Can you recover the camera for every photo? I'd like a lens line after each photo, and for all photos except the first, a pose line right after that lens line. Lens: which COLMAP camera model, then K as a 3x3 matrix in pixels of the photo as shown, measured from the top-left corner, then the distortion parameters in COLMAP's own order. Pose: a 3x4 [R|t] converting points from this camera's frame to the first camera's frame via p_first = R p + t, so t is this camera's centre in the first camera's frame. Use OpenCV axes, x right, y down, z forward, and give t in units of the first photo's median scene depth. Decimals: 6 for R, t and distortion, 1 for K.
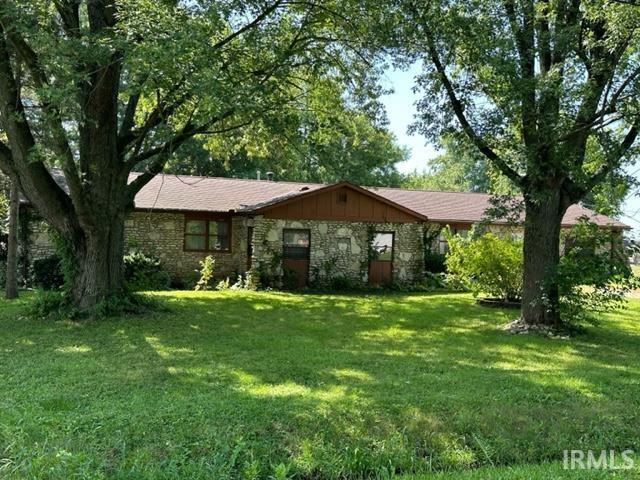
lens RADIAL K [[720.5, 0, 320.0], [0, 720.5, 240.0], [0, 0, 1]] dist [0.003968, 0.001135]
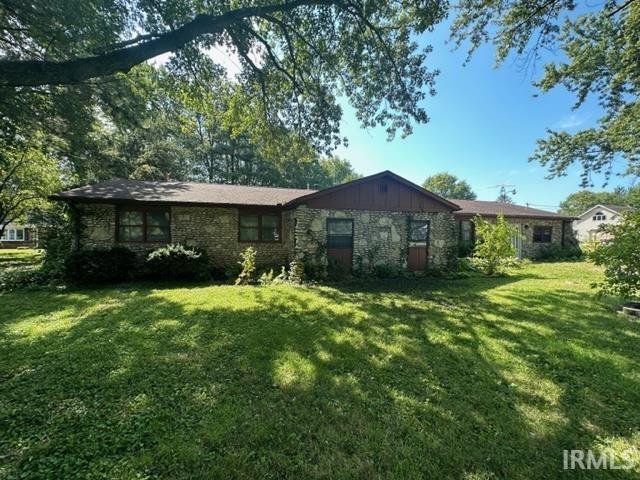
lens RADIAL K [[254.3, 0, 320.0], [0, 254.3, 240.0], [0, 0, 1]] dist [-0.000383, 0.000028]
pose [[0.997283, -0.017484, -0.071562, -0.036162], [0.019051, 0.999592, 0.021277, 0.006599], [0.071160, -0.022583, 0.997209, 0.647615]]
